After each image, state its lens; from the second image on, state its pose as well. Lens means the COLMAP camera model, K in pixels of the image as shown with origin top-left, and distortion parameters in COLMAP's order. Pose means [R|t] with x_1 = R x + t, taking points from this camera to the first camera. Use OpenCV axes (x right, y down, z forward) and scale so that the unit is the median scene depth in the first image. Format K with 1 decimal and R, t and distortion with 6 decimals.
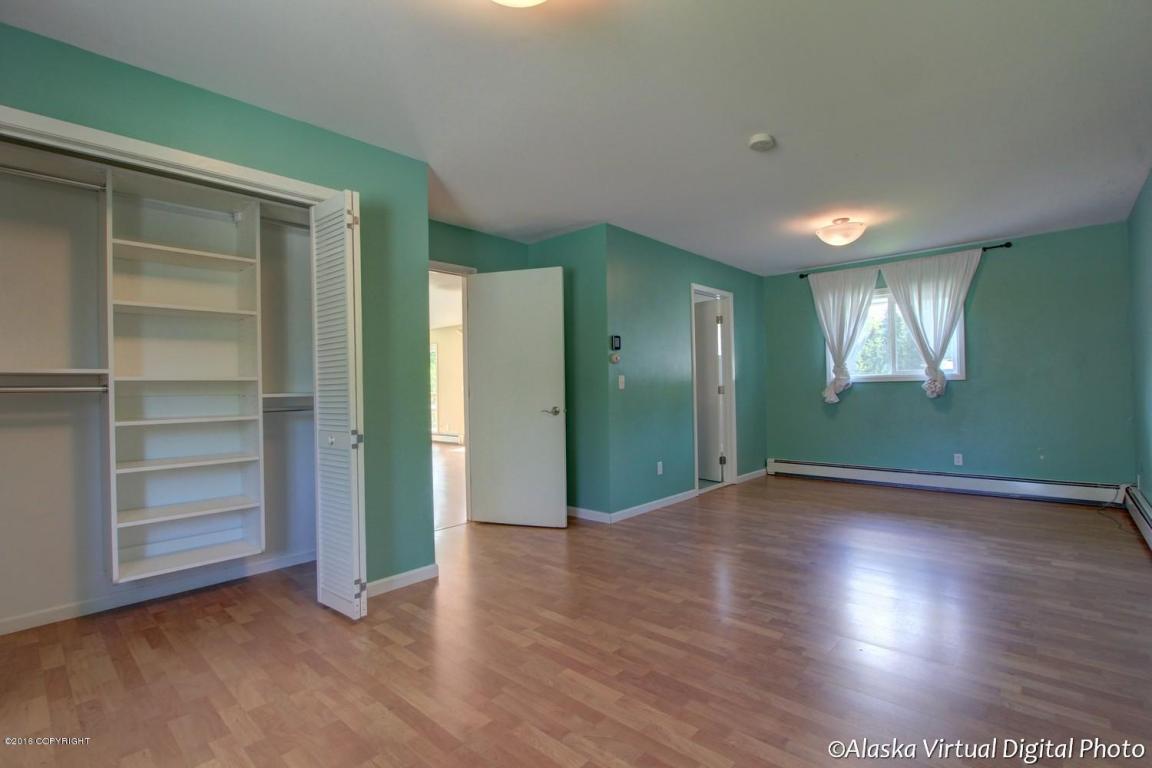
lens RADIAL K [[535.9, 0, 576.0], [0, 535.9, 384.0], [0, 0, 1]] dist [-0.022662, -0.000520]
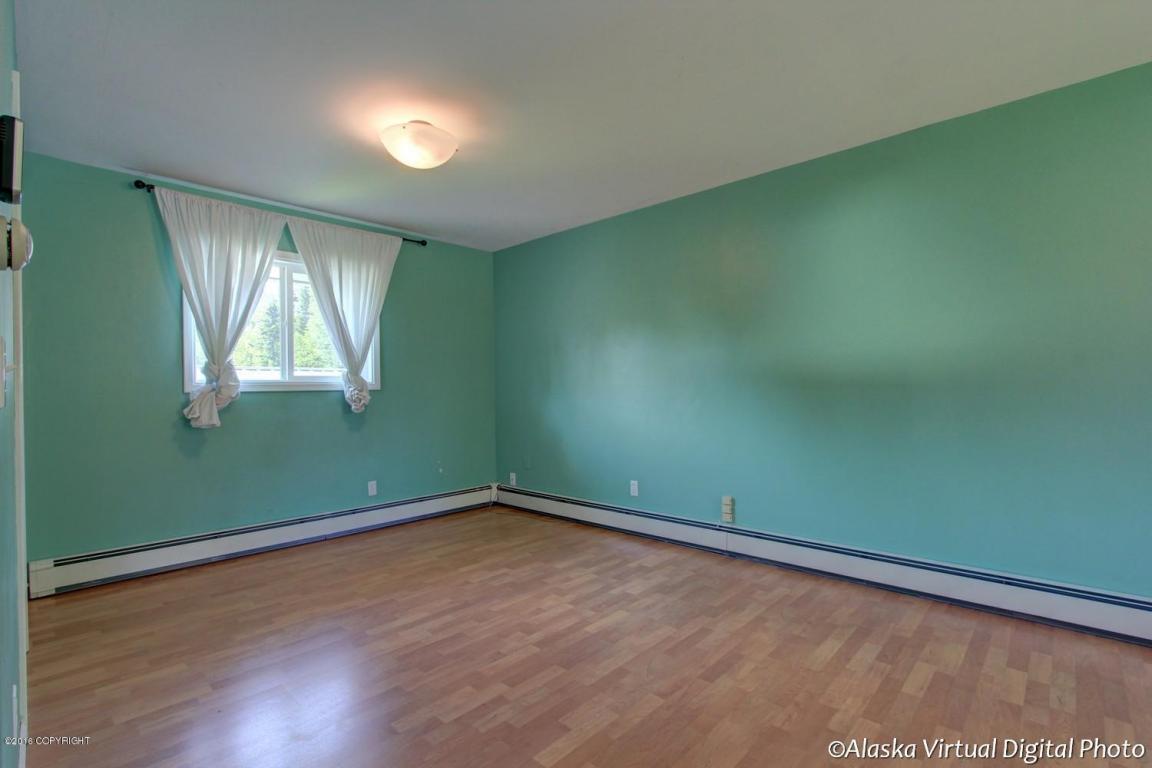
lens RADIAL K [[535.9, 0, 576.0], [0, 535.9, 384.0], [0, 0, 1]] dist [-0.022662, -0.000520]
pose [[-0.006468, 0.024160, 0.999687, -0.093404], [0.003561, 0.999702, -0.024137, 0.003990], [-0.999973, 0.003404, -0.006552, 0.661038]]
